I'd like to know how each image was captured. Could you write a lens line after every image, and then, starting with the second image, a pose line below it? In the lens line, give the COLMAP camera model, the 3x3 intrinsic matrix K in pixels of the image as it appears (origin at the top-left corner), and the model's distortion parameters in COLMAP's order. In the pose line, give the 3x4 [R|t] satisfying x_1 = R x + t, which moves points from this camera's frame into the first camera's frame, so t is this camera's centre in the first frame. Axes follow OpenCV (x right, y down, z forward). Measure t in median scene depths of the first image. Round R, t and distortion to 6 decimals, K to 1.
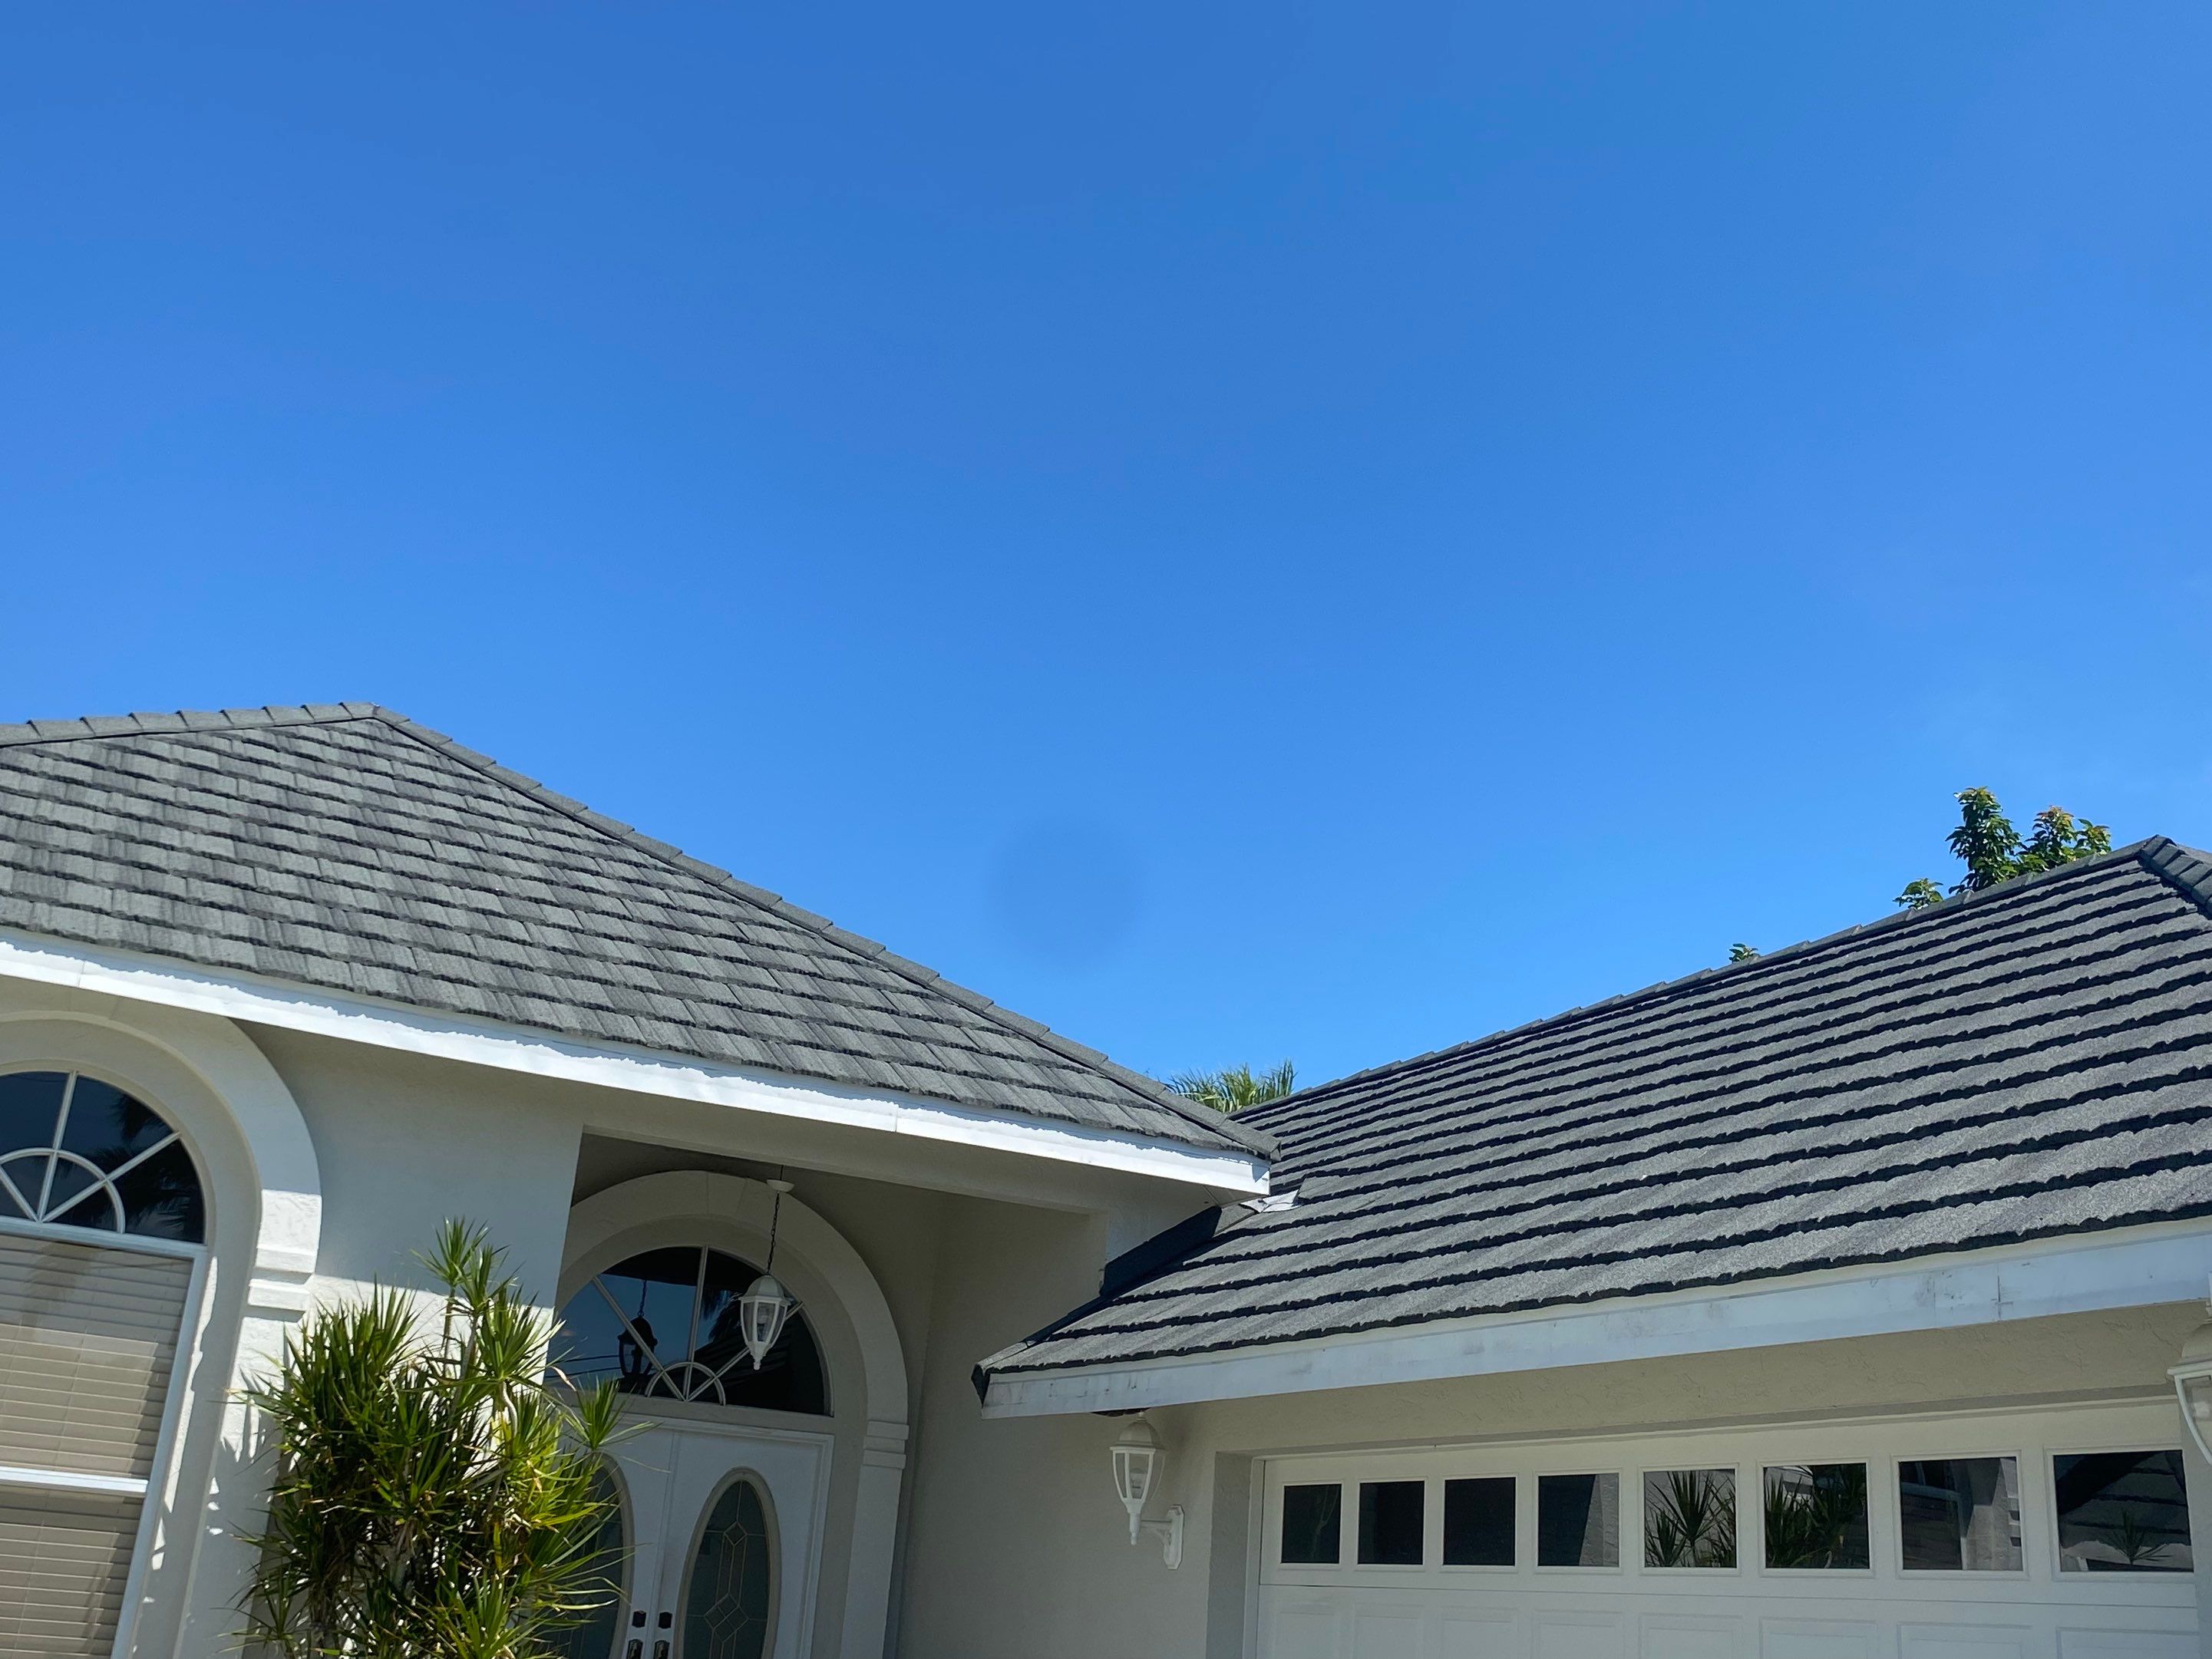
lens RADIAL K [[2272.5, 0, 1083.8], [0, 2272.5, 832.3], [0, 0, 1]] dist [0.119103, -0.414411]
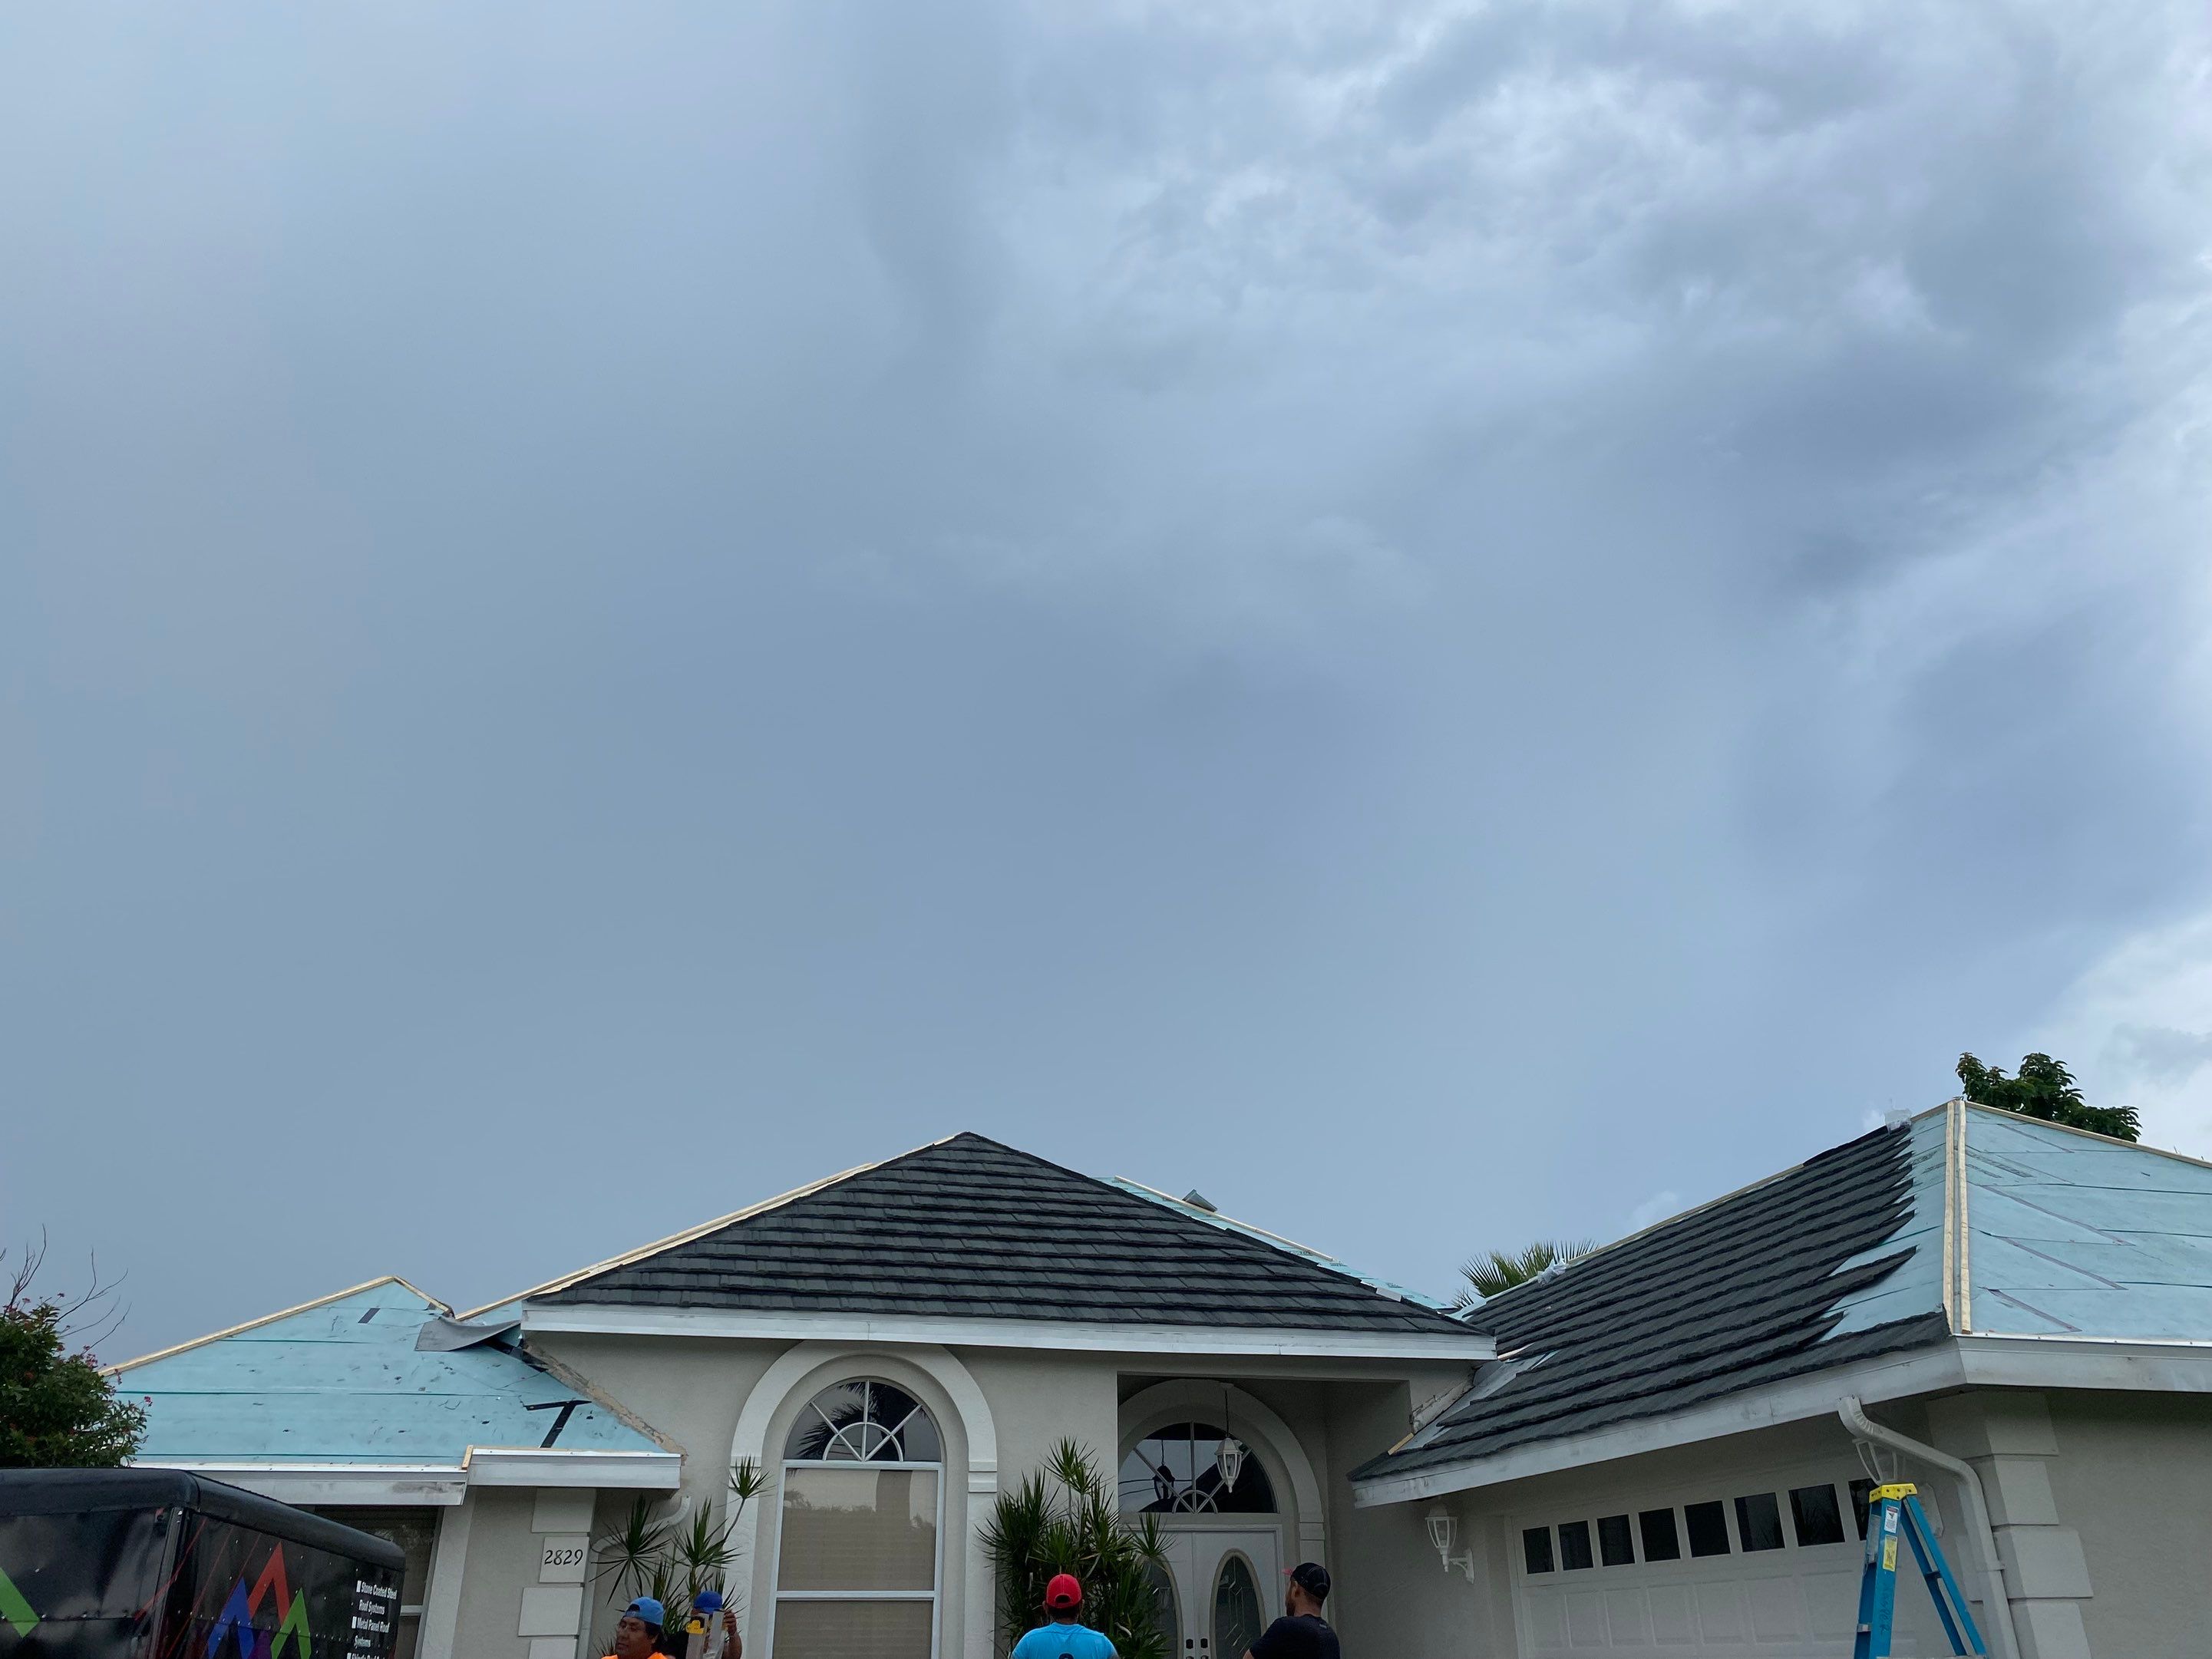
lens RADIAL K [[1662.8, 0, 1116.7], [0, 1662.8, 805.5], [0, 0, 1]] dist [0.064790, -0.140495]
pose [[0.971180, -0.177464, -0.159112, 0.076854], [0.153974, 0.976695, -0.149527, -0.111168], [0.181940, 0.120719, 0.975871, -0.374082]]
